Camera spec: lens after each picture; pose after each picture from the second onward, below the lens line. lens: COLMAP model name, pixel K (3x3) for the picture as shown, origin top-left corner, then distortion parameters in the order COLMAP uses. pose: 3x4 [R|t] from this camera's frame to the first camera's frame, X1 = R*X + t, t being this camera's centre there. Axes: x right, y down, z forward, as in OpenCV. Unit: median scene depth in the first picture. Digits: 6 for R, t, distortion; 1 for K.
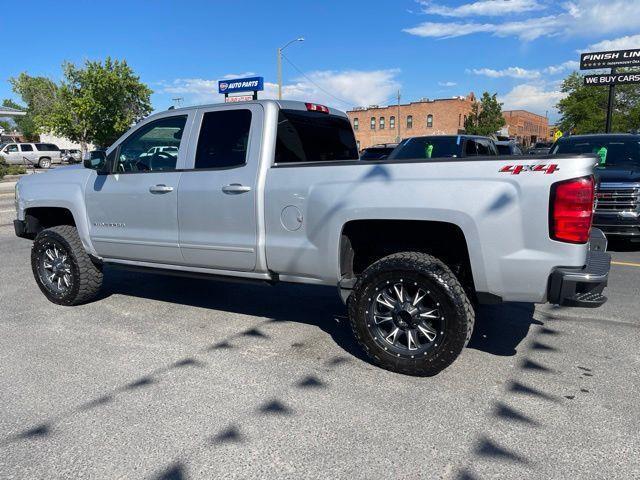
lens RADIAL K [[486.4, 0, 320.0], [0, 486.4, 240.0], [0, 0, 1]] dist [0.077113, -0.111185]
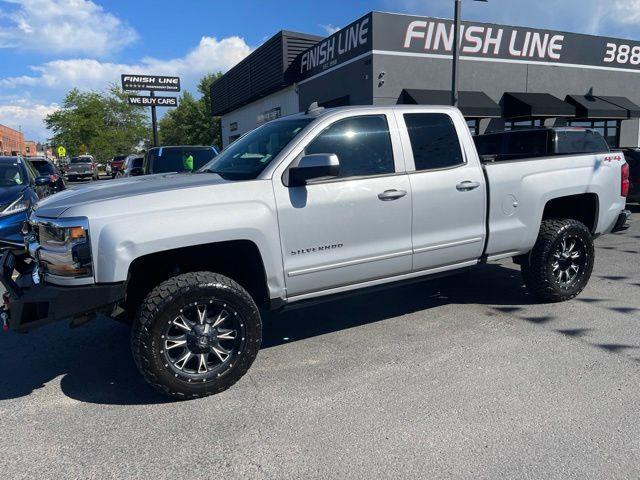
lens RADIAL K [[486.4, 0, 320.0], [0, 486.4, 240.0], [0, 0, 1]] dist [0.077113, -0.111185]
pose [[0.545024, -0.146100, 0.825593, -0.949338], [0.173520, 0.983037, 0.059411, -0.080804], [-0.820268, 0.110877, 0.561130, 0.501426]]
